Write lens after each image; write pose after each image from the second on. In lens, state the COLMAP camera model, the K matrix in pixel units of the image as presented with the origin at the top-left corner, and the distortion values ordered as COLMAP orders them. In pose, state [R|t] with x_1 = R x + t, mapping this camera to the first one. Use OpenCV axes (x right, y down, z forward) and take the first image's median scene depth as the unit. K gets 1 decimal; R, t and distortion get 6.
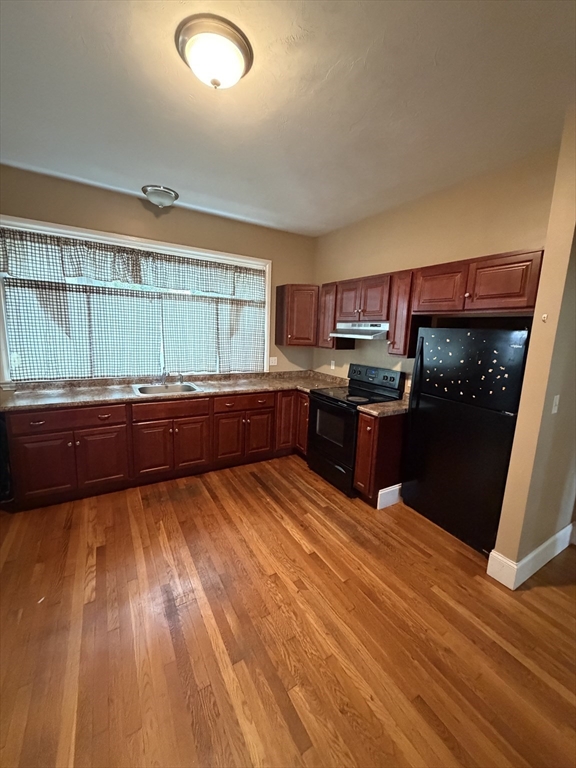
lens RADIAL K [[305.0, 0, 288.0], [0, 305.0, 379.5], [0, 0, 1]] dist [-0.001087, 0.000155]
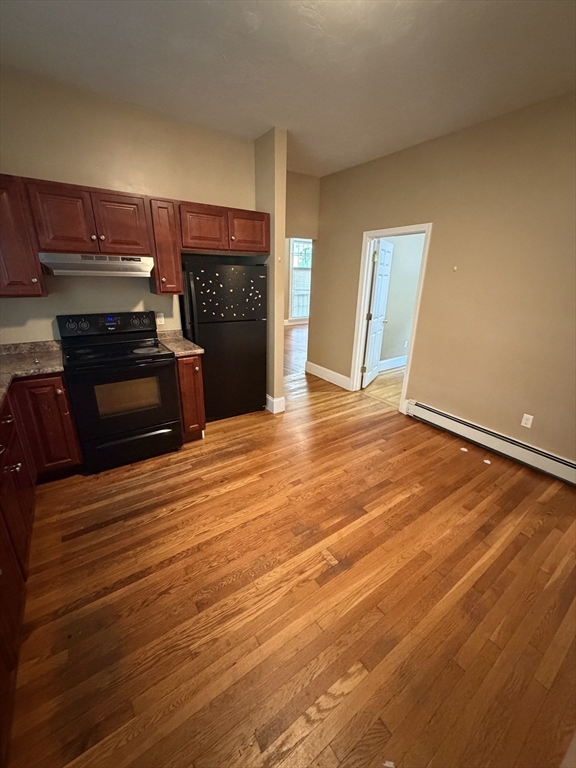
lens RADIAL K [[305.0, 0, 288.0], [0, 305.0, 379.5], [0, 0, 1]] dist [-0.001087, 0.000155]
pose [[-0.065807, -0.362633, 0.929606, -0.686763], [0.143877, 0.918441, 0.368463, -0.131628], [-0.987405, 0.157997, -0.008265, 0.688994]]
